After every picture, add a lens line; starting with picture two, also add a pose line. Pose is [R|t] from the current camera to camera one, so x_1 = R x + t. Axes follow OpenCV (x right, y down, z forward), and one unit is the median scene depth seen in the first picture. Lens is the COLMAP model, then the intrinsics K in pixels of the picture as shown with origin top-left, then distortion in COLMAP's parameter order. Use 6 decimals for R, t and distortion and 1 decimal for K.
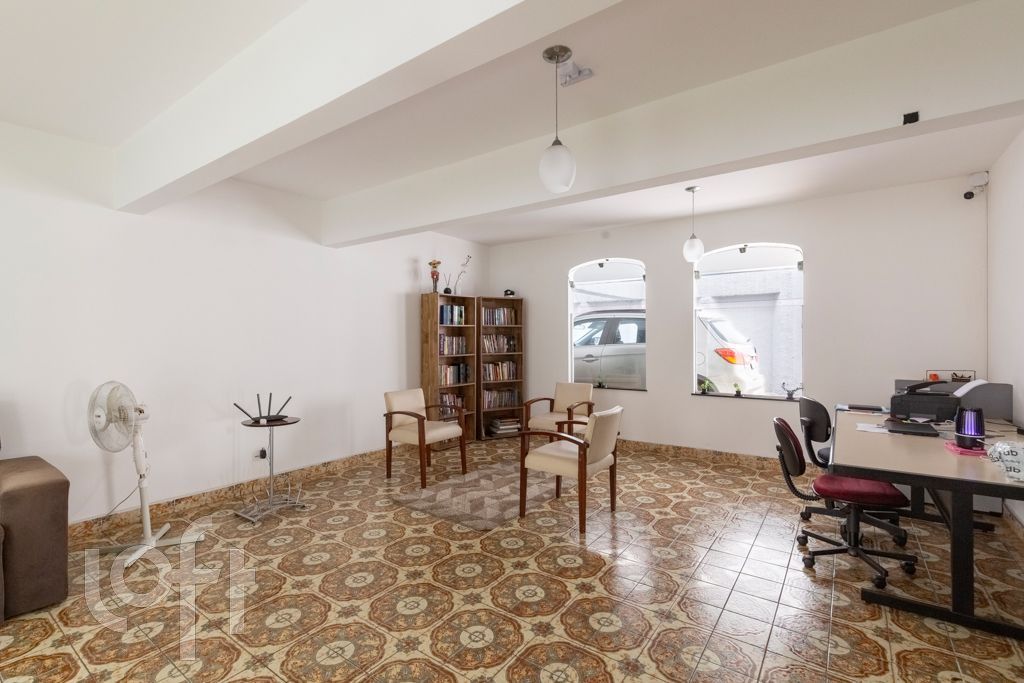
lens RADIAL K [[473.1, 0, 512.0], [0, 473.1, 337.0], [0, 0, 1]] dist [0.015589, -0.004551]
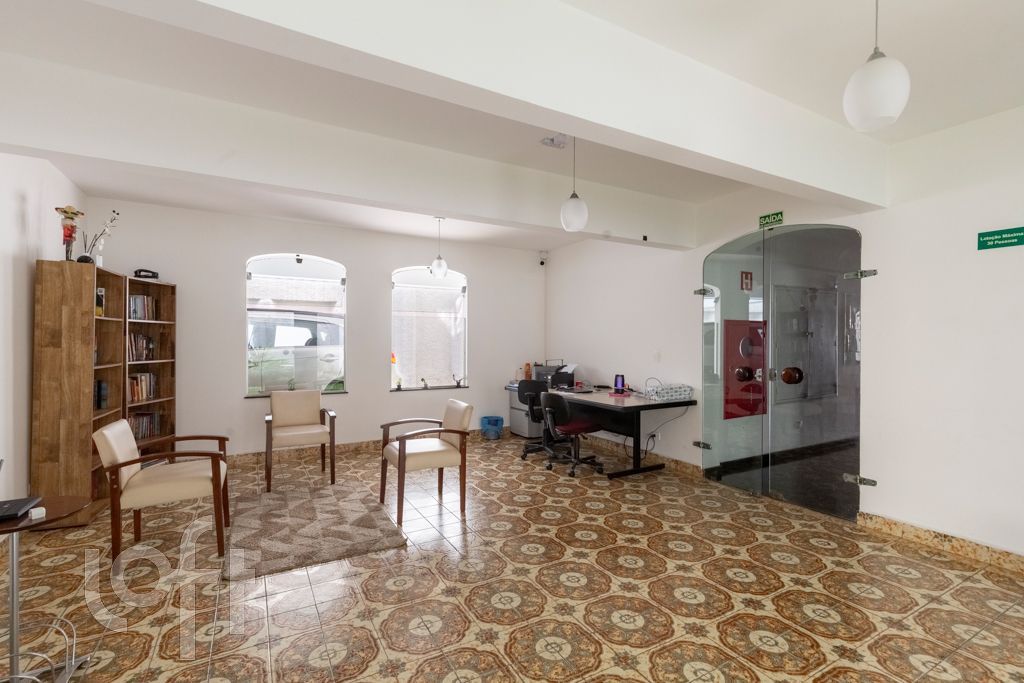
lens RADIAL K [[473.1, 0, 519.6], [0, 473.1, 347.7], [0, 0, 1]] dist [0.015589, -0.004551]
pose [[0.399054, -0.004614, 0.916916, -0.632051], [-0.007013, 0.999943, 0.008084, 0.007273], [-0.916901, -0.009656, 0.398999, 0.318778]]
